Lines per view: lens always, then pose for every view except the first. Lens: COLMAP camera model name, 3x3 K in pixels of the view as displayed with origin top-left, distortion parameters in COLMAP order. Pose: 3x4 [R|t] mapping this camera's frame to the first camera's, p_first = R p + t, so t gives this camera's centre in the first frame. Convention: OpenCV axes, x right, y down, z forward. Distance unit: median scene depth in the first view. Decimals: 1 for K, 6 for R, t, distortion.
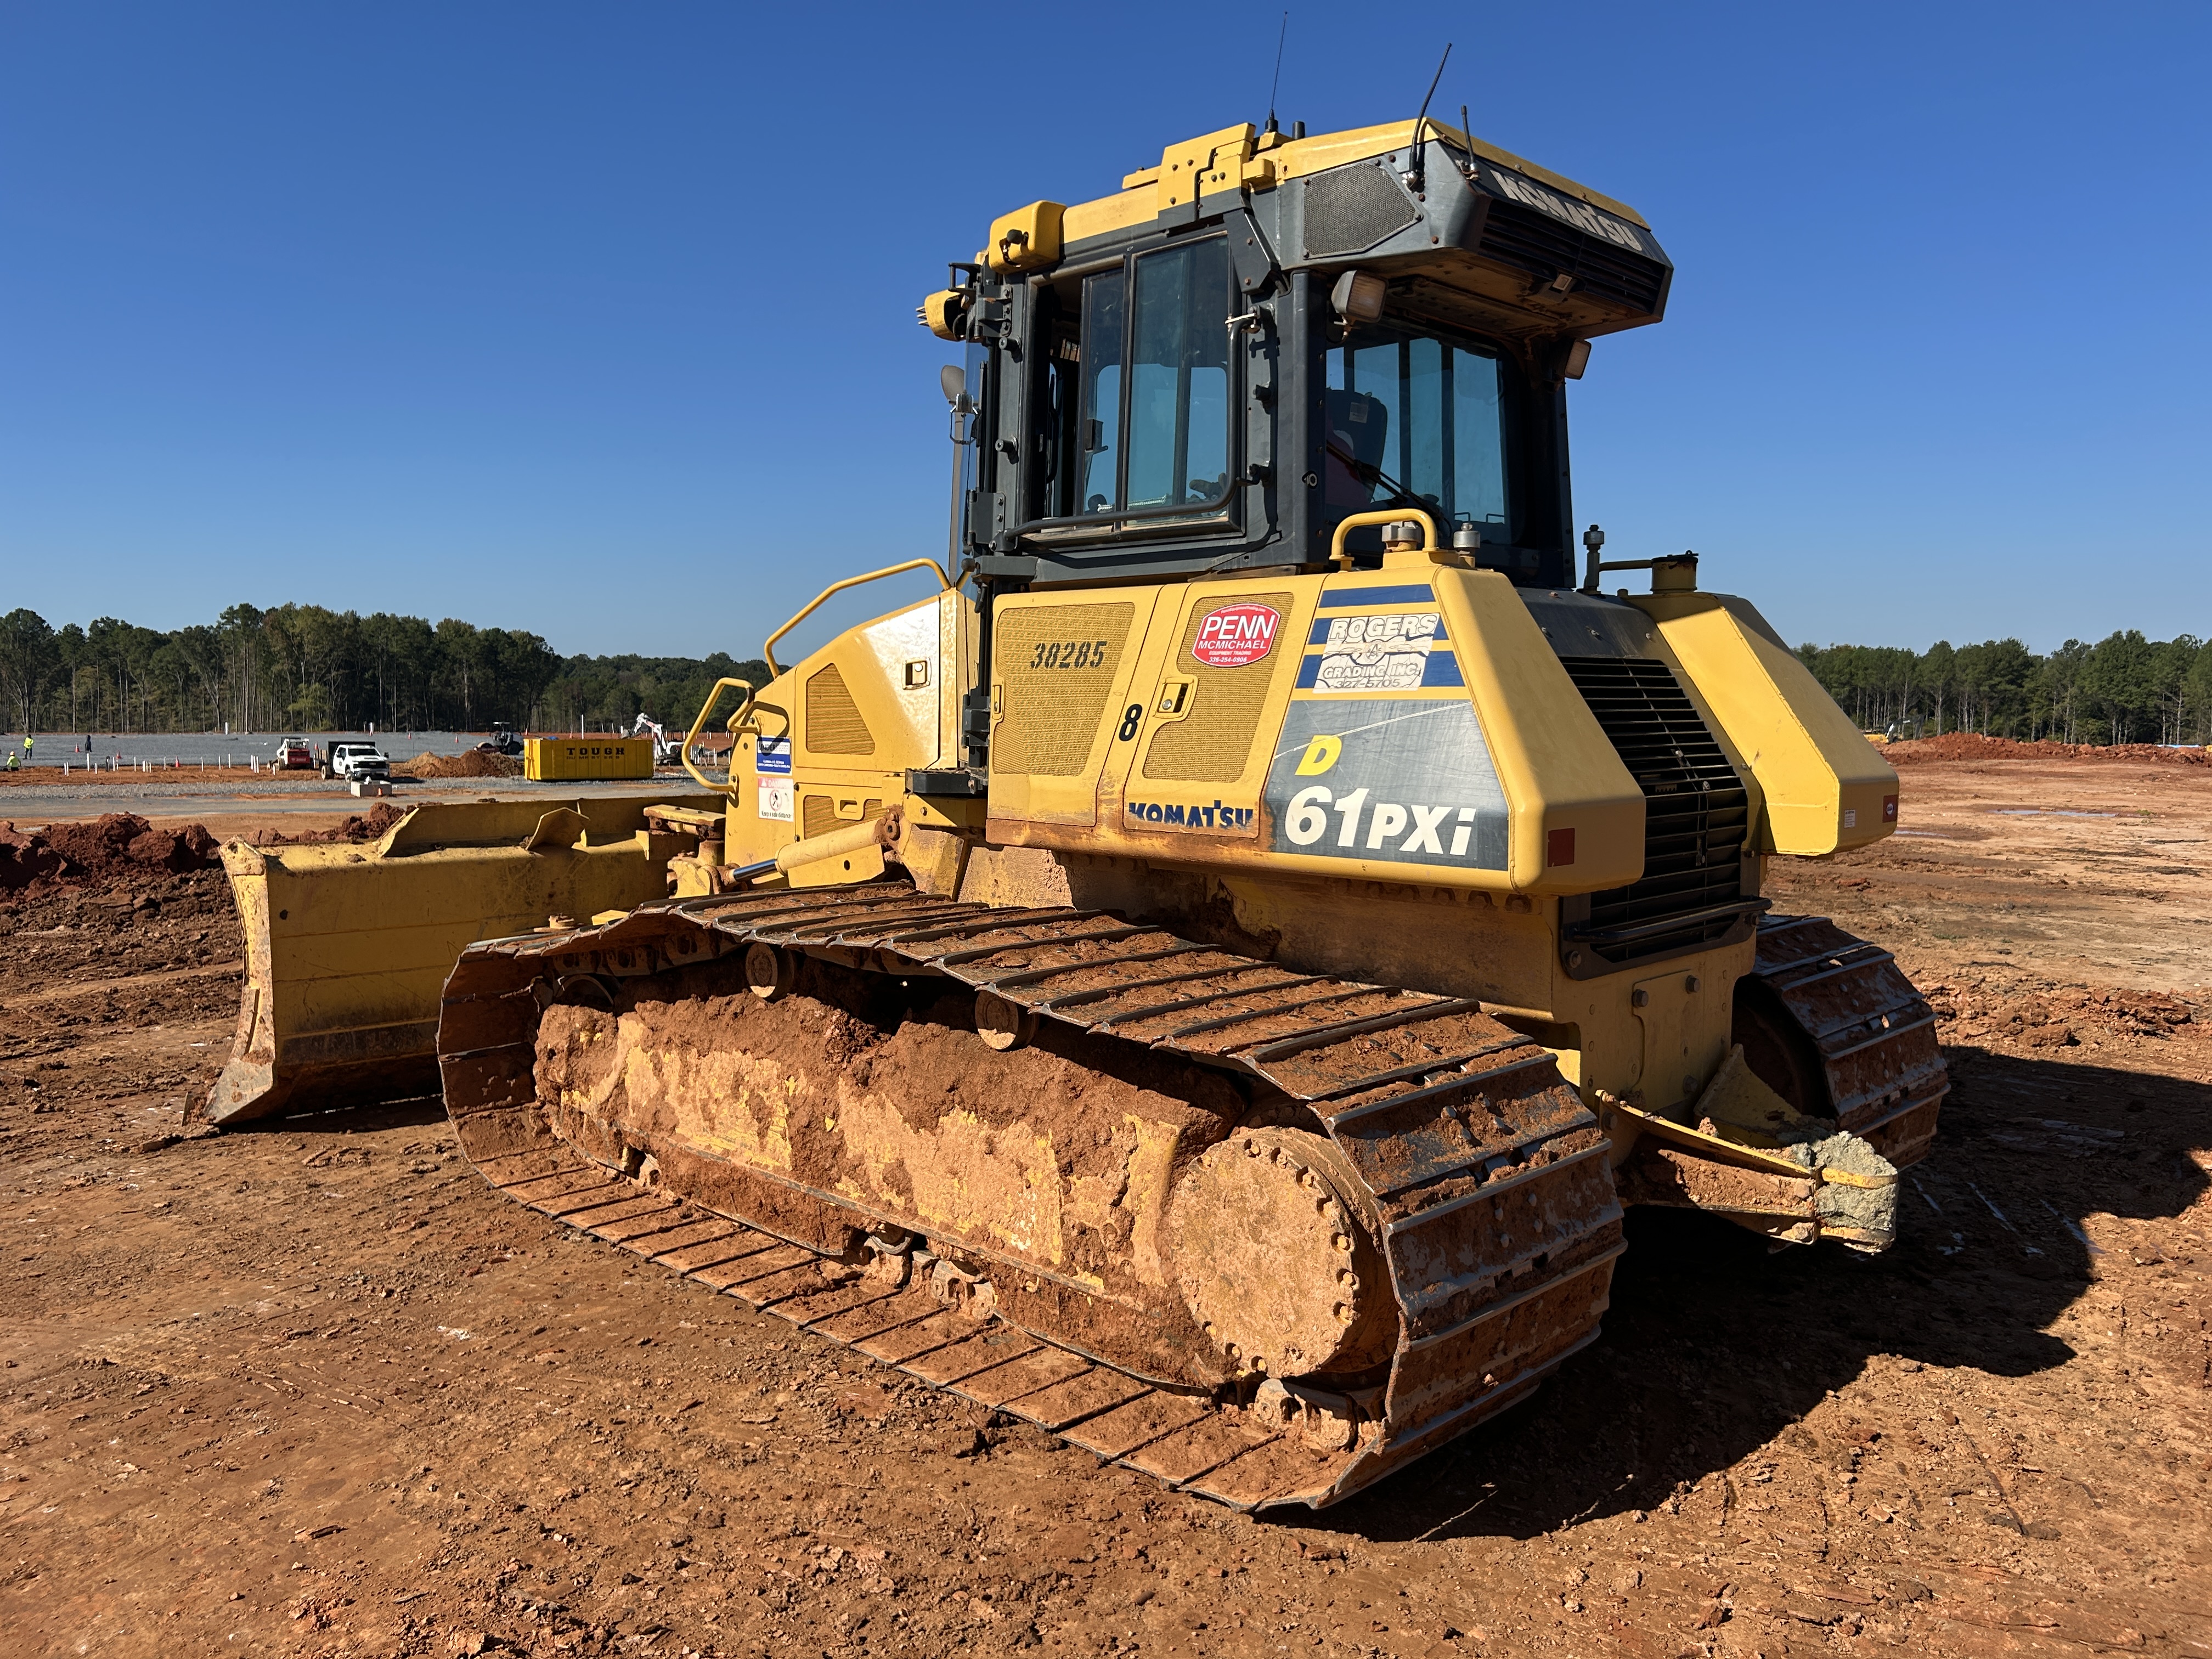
lens RADIAL K [[1652.1, 0, 1109.1], [0, 1652.1, 808.3], [0, 0, 1]] dist [0.052302, -0.061889]
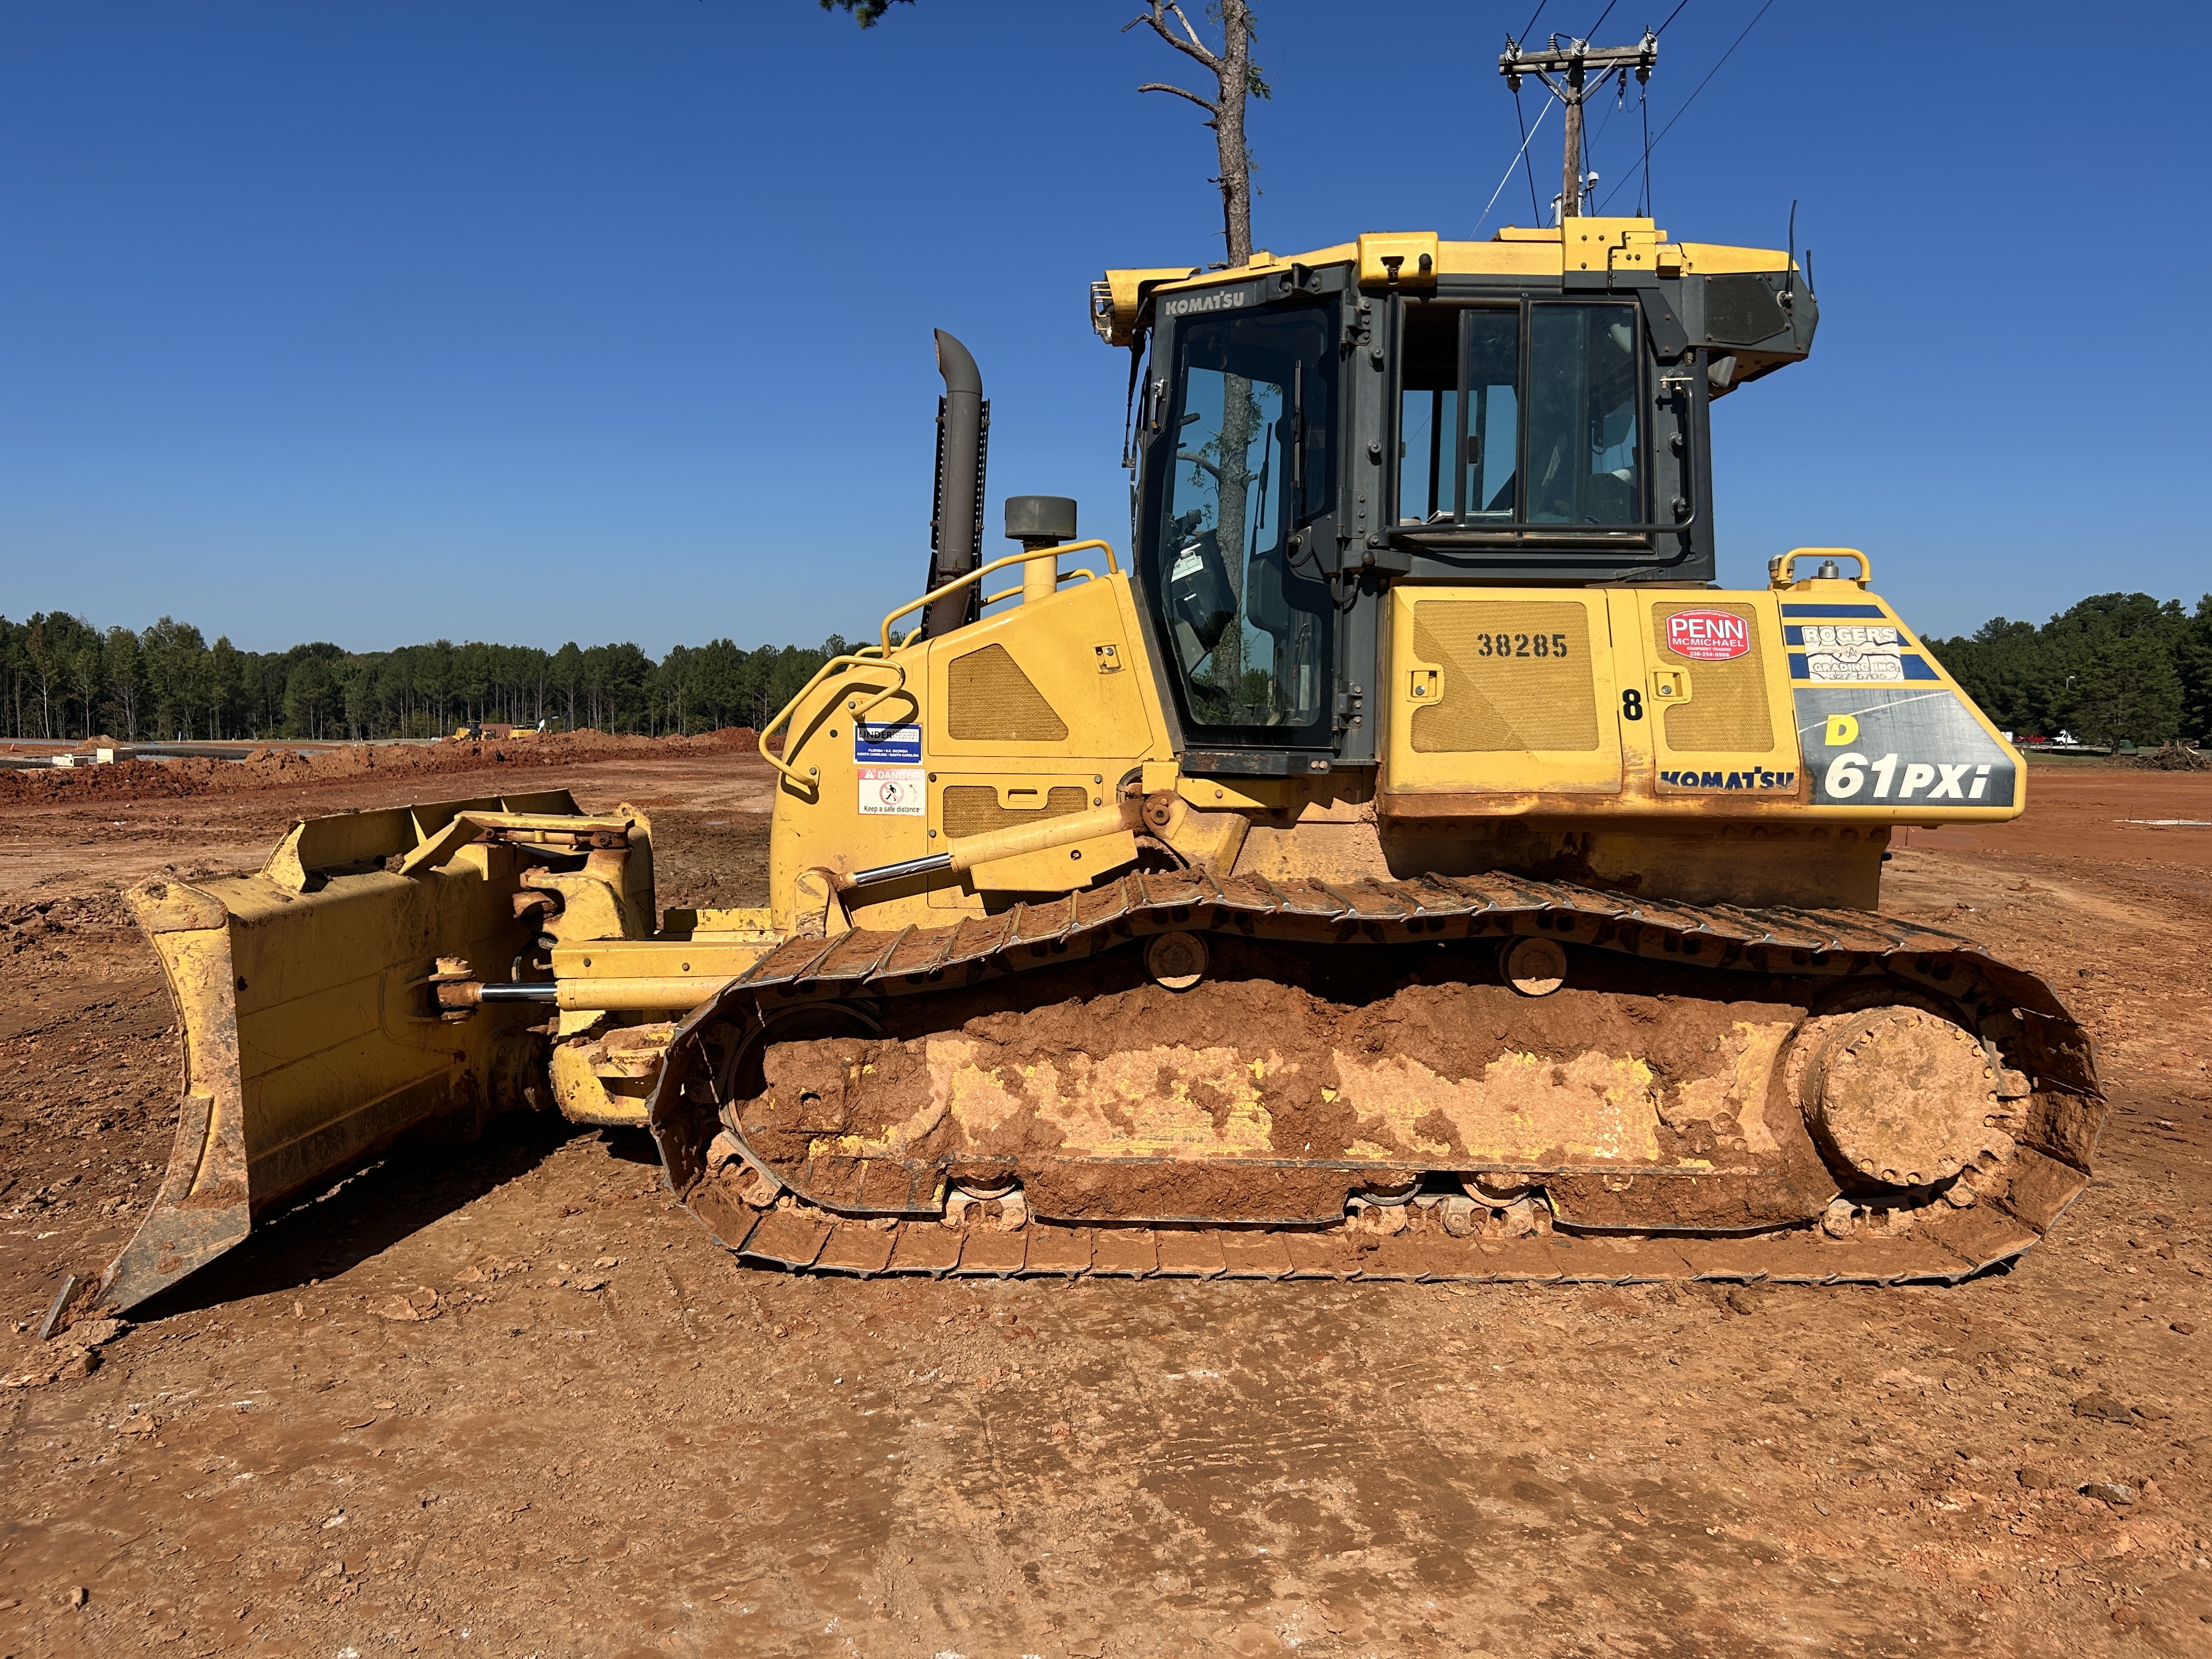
lens RADIAL K [[1652.1, 0, 1093.0], [0, 1652.1, 832.8], [0, 0, 1]] dist [0.052302, -0.061889]
pose [[0.718621, -0.047102, 0.693805, -1.042032], [0.035037, 0.998889, 0.031524, -0.010743], [-0.694519, 0.001655, 0.719473, 0.383285]]
